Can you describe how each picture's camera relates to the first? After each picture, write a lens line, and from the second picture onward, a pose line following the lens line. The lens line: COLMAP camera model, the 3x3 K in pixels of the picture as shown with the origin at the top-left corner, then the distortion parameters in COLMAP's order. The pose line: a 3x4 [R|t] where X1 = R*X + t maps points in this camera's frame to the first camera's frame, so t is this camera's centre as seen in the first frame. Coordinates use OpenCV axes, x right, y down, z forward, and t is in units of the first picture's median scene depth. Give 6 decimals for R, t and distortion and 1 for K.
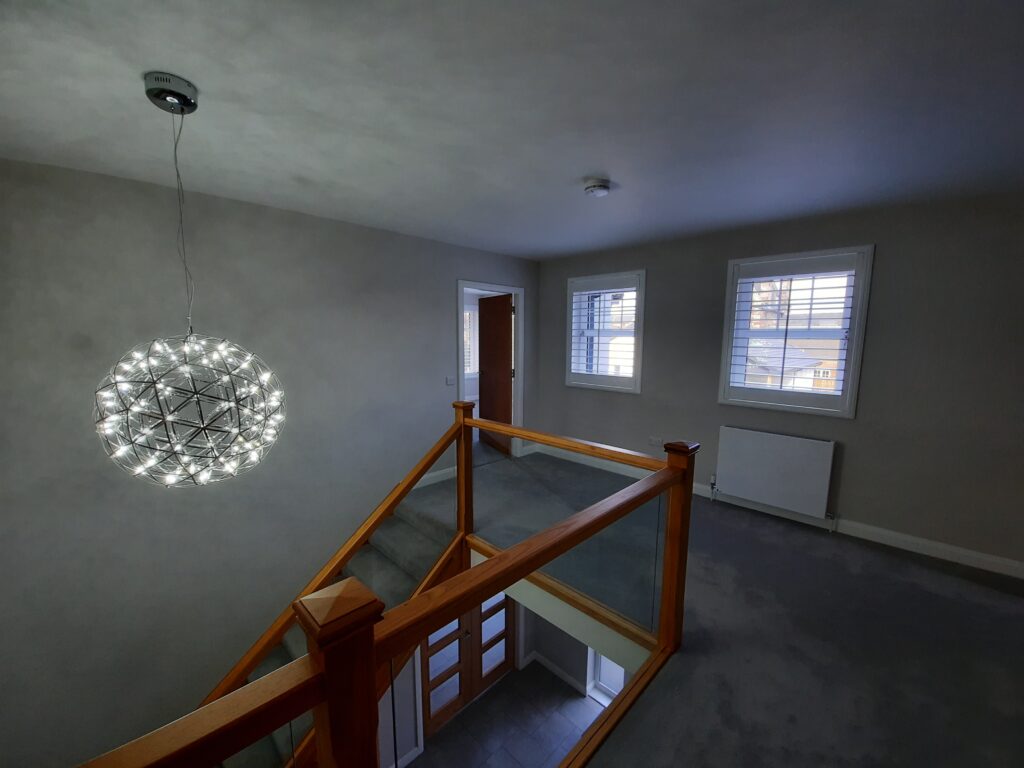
lens RADIAL K [[407.3, 0, 512.0], [0, 407.3, 384.0], [0, 0, 1]] dist [-0.018992, -0.000178]
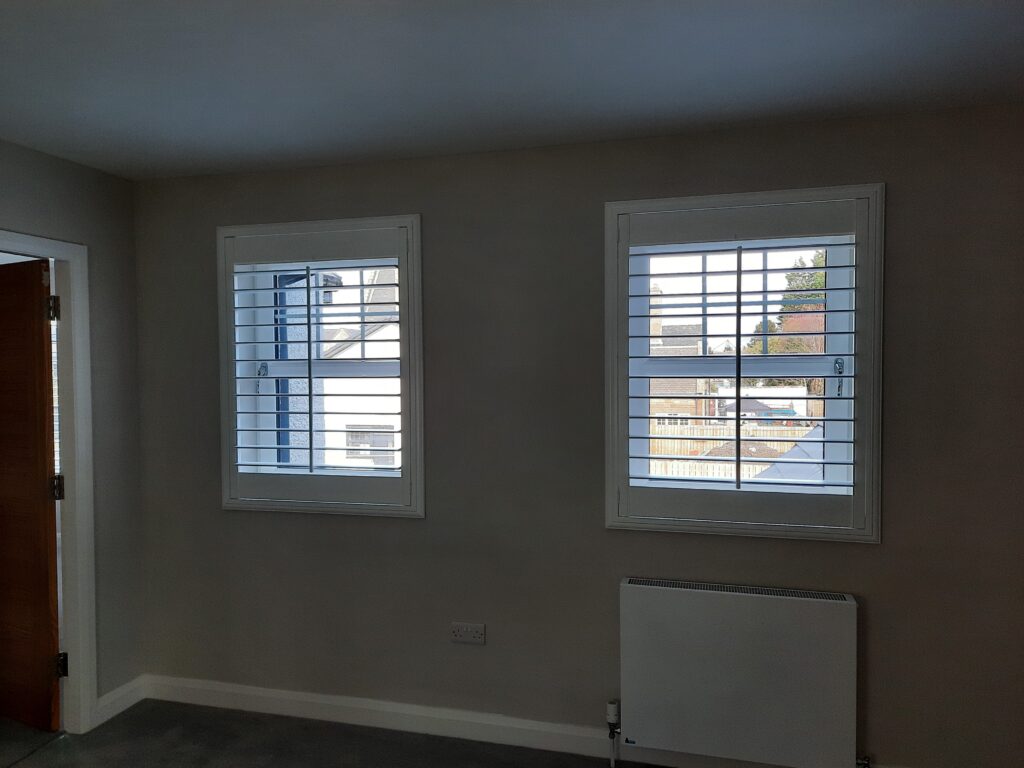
lens RADIAL K [[756.7, 0, 499.6], [0, 756.7, 382.1], [0, 0, 1]] dist [0.027970, -0.006860]
pose [[0.872785, -0.028235, 0.487287, 0.017206], [0.073397, 0.994566, -0.073834, -0.044250], [-0.482554, 0.100207, 0.870115, 0.270226]]
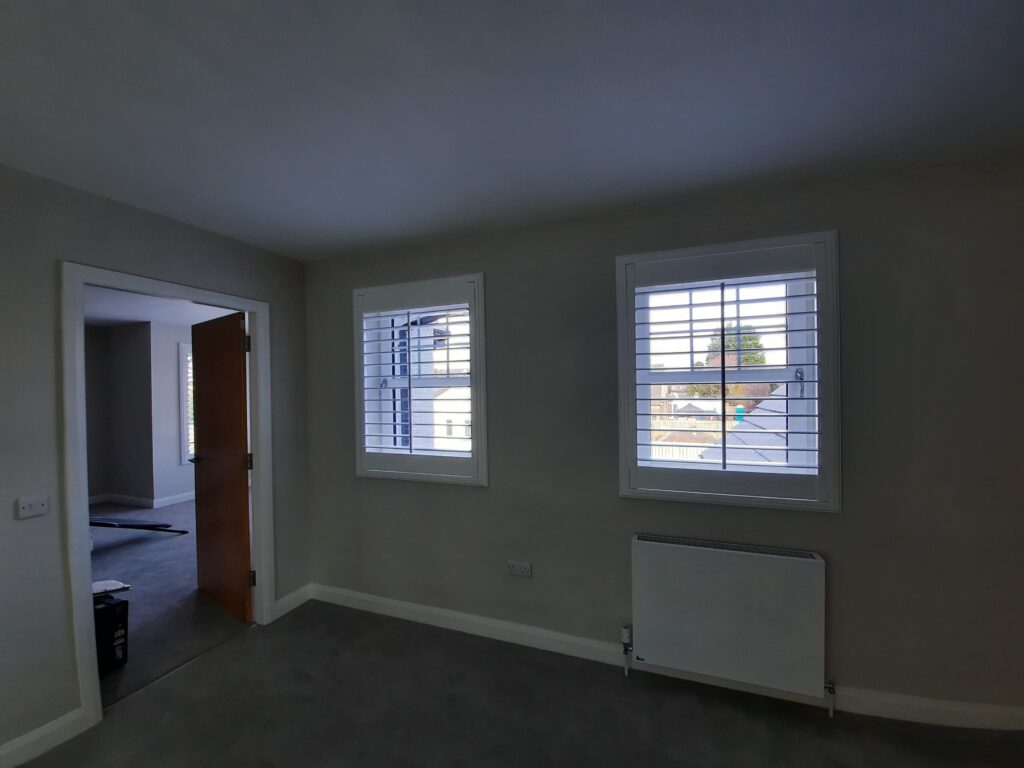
lens RADIAL K [[407.3, 0, 512.0], [0, 407.3, 384.0], [0, 0, 1]] dist [-0.018992, -0.000178]
pose [[0.913423, -0.026283, 0.406161, 0.108075], [0.074685, 0.991792, -0.103783, -0.050612], [-0.400100, 0.125132, 0.907889, 0.410169]]
